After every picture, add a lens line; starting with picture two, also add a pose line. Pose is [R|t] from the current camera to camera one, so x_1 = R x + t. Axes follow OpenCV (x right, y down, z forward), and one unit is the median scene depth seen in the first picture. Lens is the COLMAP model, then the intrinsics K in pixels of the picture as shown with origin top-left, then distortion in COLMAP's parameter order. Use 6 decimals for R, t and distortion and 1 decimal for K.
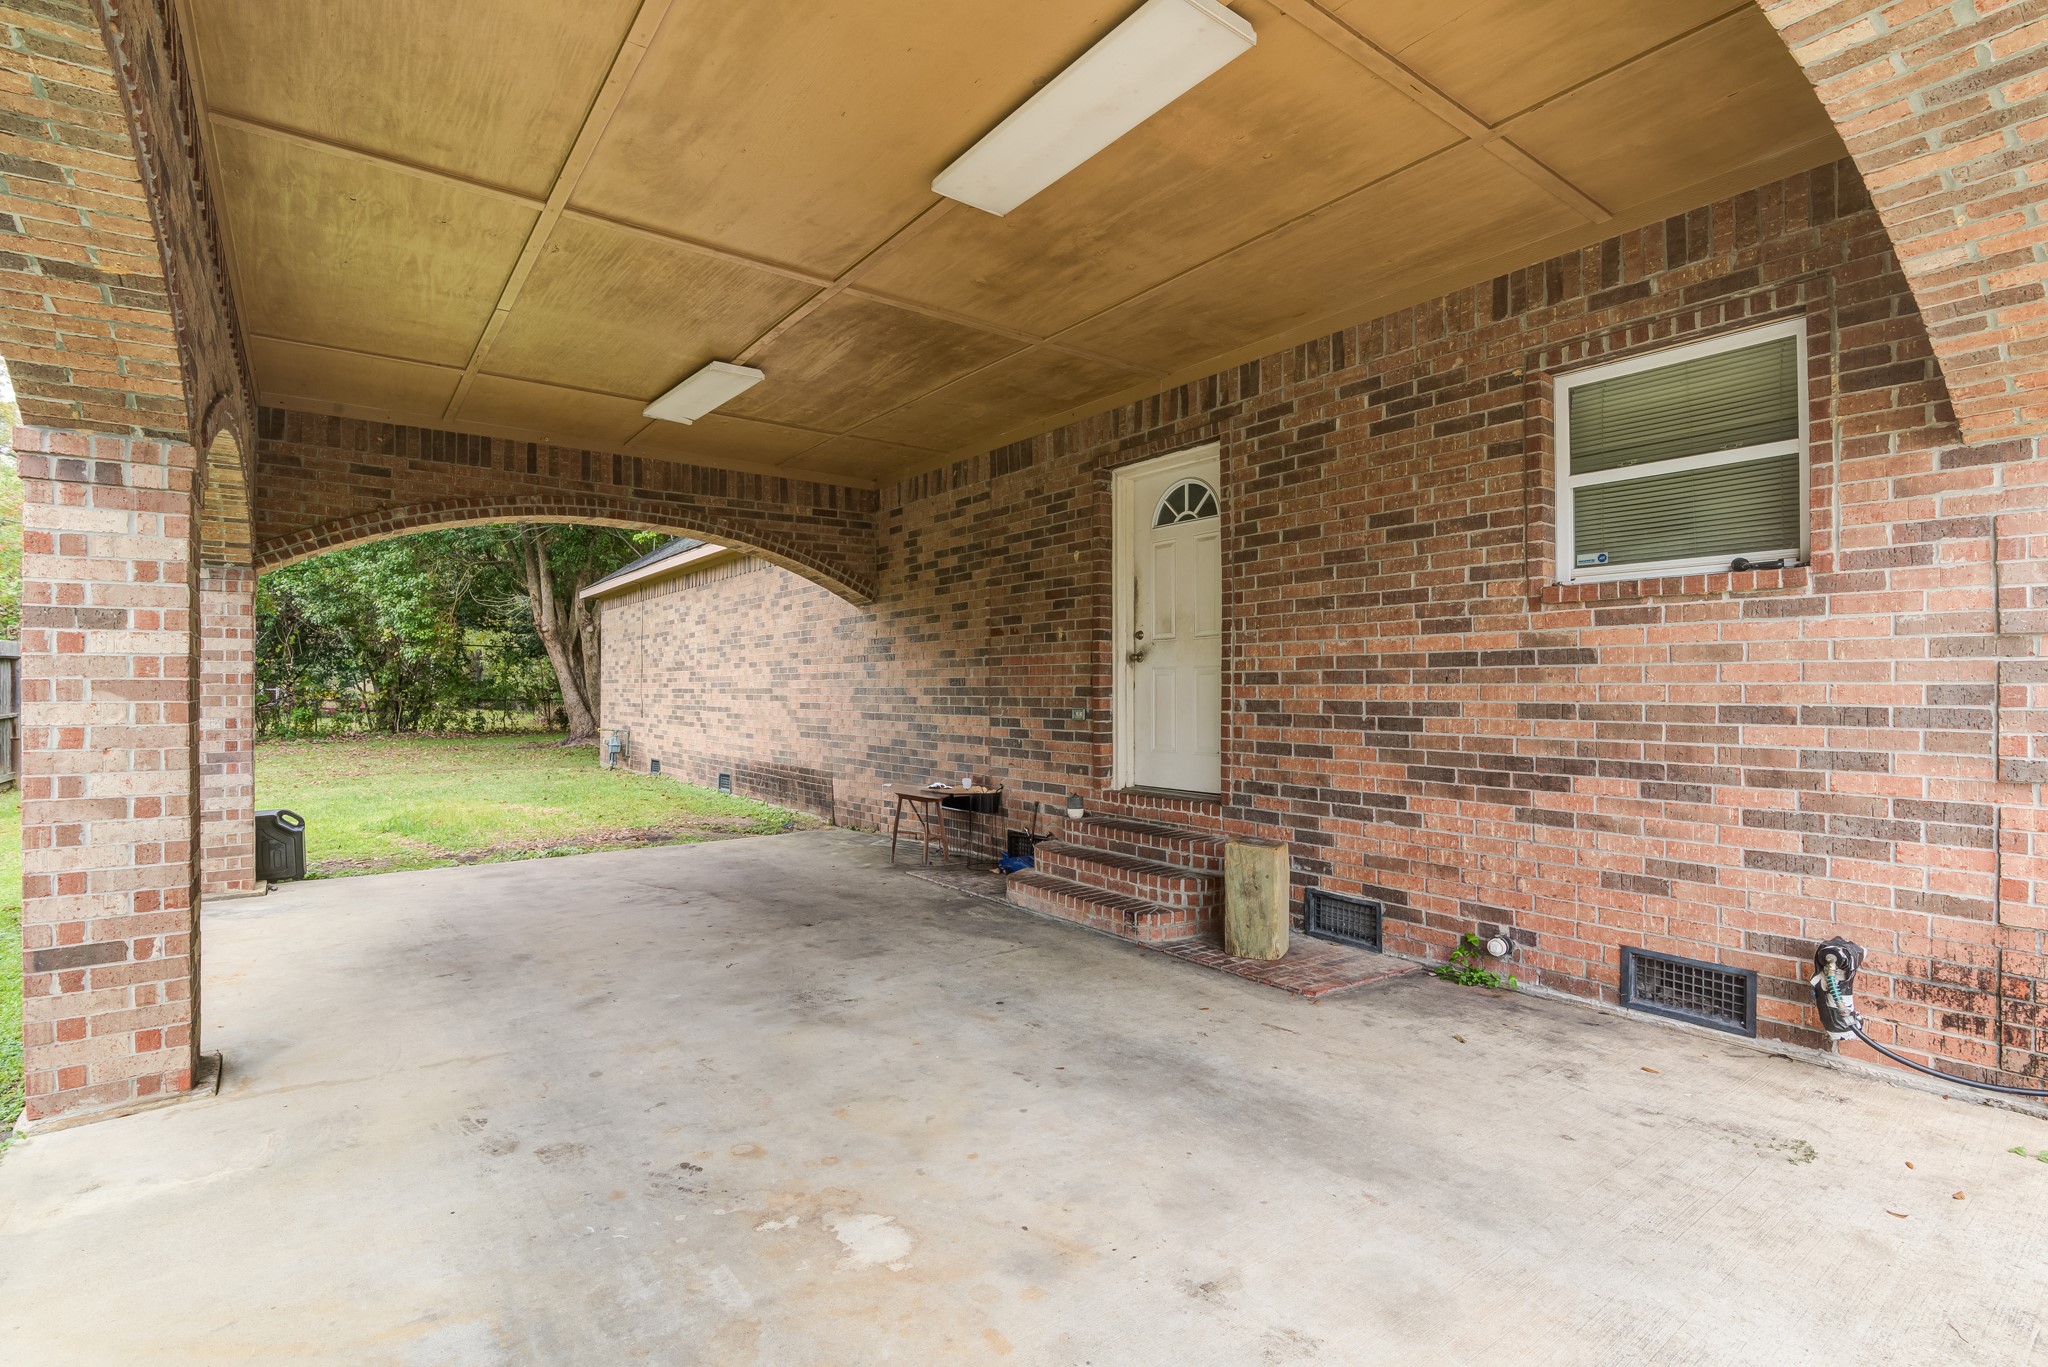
lens RADIAL K [[978.0, 0, 1016.9], [0, 978.0, 683.8], [0, 0, 1]] dist [-0.014911, 0.000298]
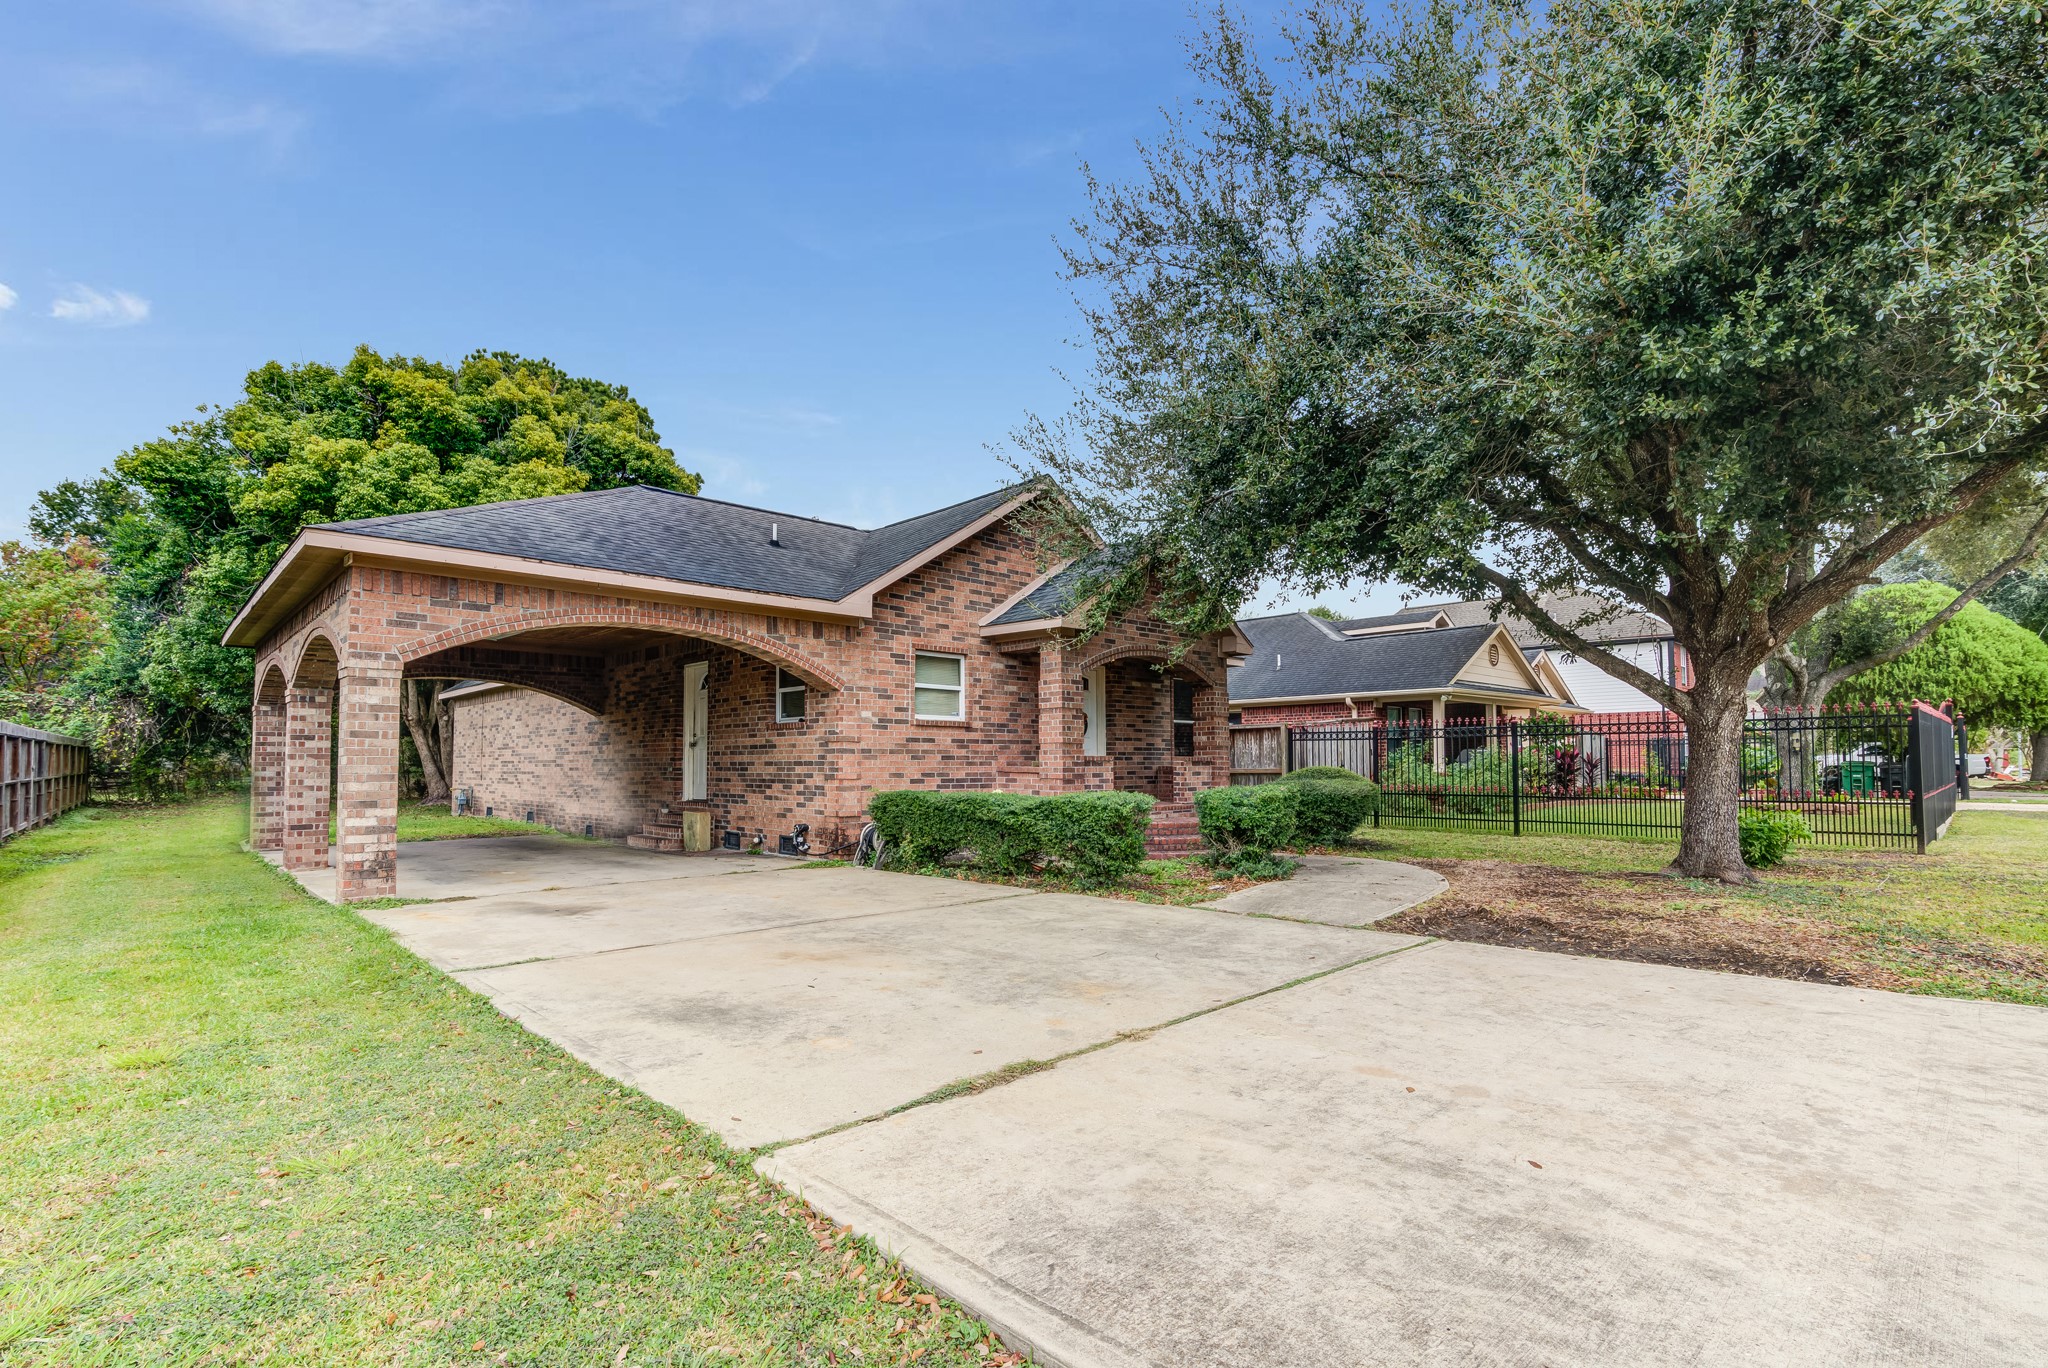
lens RADIAL K [[978.0, 0, 1034.7], [0, 978.0, 725.0], [0, 0, 1]] dist [-0.014911, 0.000298]
pose [[0.991073, 0.002578, 0.133294, 0.808385], [0.002216, 0.999356, -0.035808, 0.014784], [-0.133301, 0.035784, 0.990429, -1.868886]]
